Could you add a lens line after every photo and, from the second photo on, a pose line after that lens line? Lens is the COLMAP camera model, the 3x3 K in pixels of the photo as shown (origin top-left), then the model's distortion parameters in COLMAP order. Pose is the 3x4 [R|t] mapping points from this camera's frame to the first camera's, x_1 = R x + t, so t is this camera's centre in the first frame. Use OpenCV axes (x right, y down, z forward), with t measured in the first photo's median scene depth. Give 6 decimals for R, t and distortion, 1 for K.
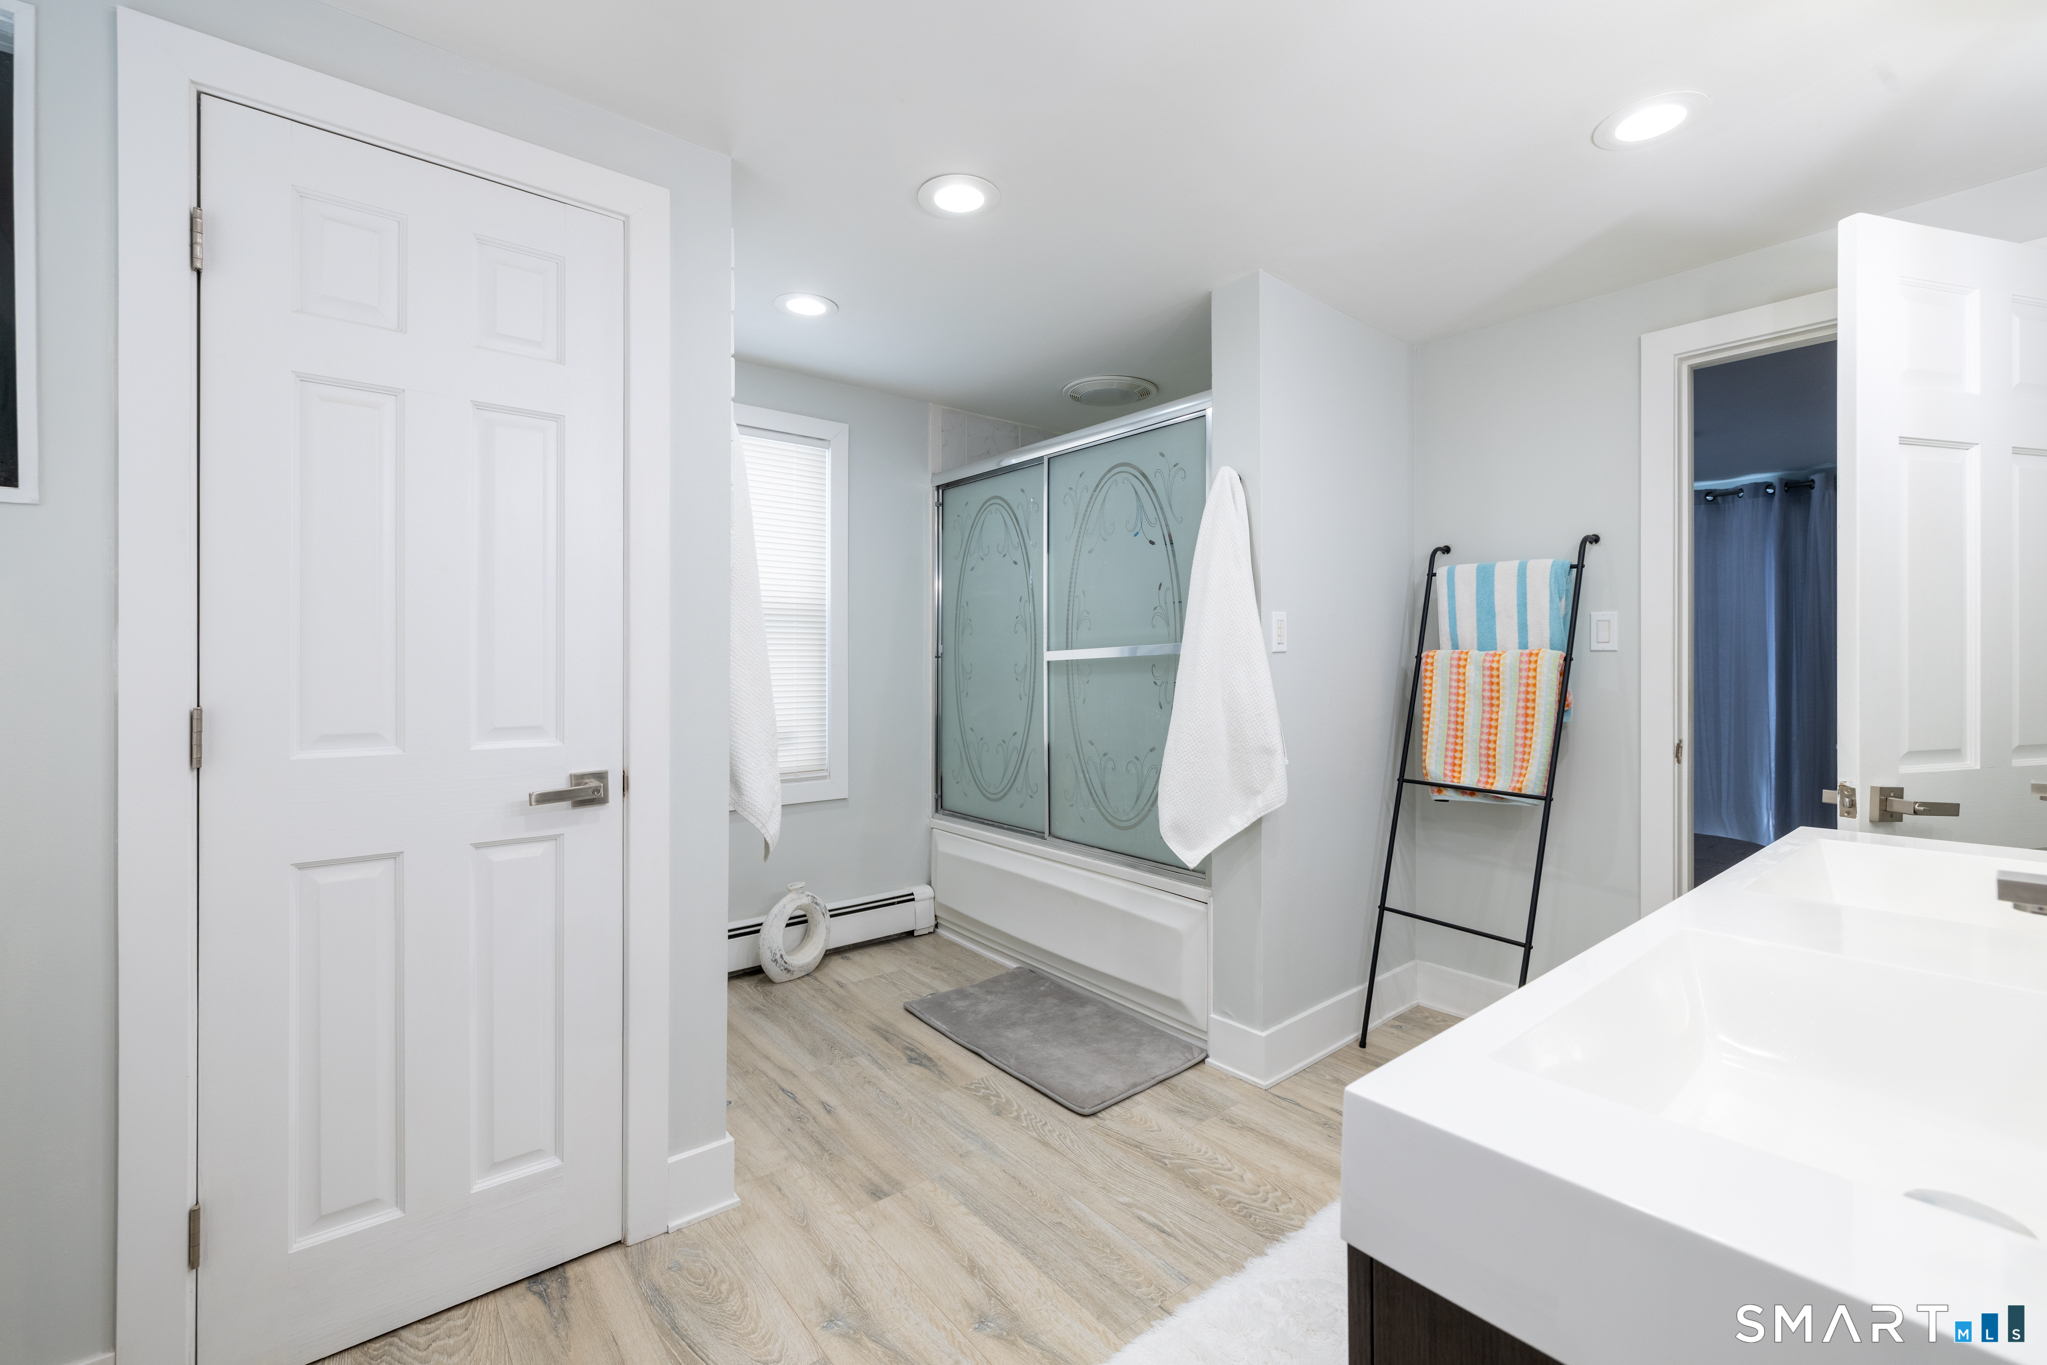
lens RADIAL K [[865.9, 0, 1027.6], [0, 865.9, 658.5], [0, 0, 1]] dist [0.000112, 0.000011]
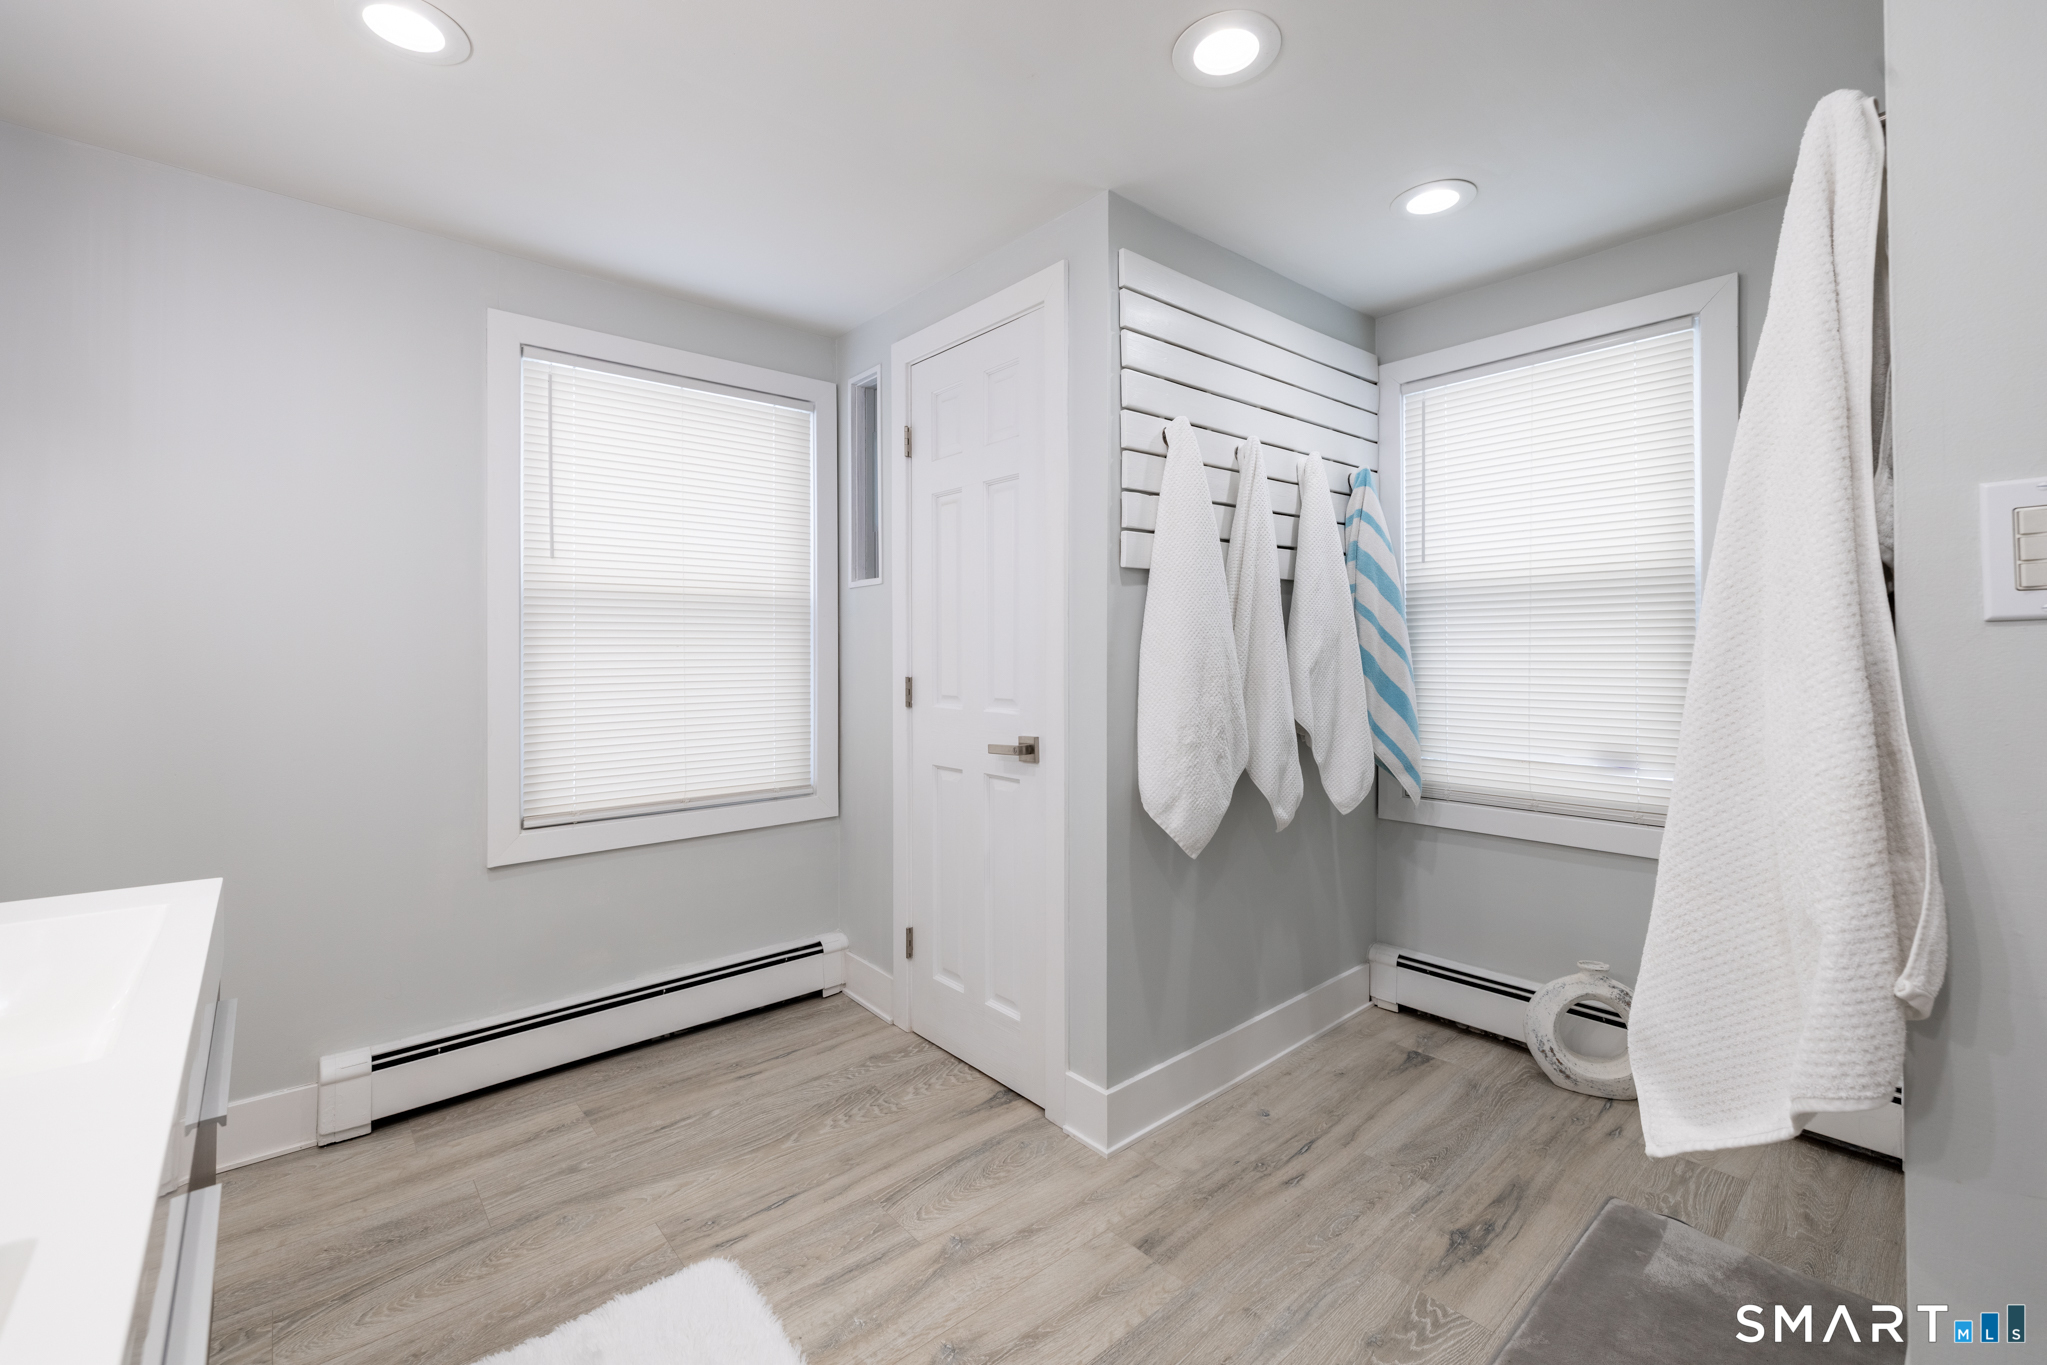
lens RADIAL K [[867.3, 0, 1022.8], [0, 867.3, 644.8], [0, 0, 1]] dist [0.001107, 0.000208]
pose [[0.026432, -0.010050, -0.999600, 0.730539], [0.004413, 0.999941, -0.009937, 0.003736], [0.999641, -0.004149, 0.026474, 0.849678]]
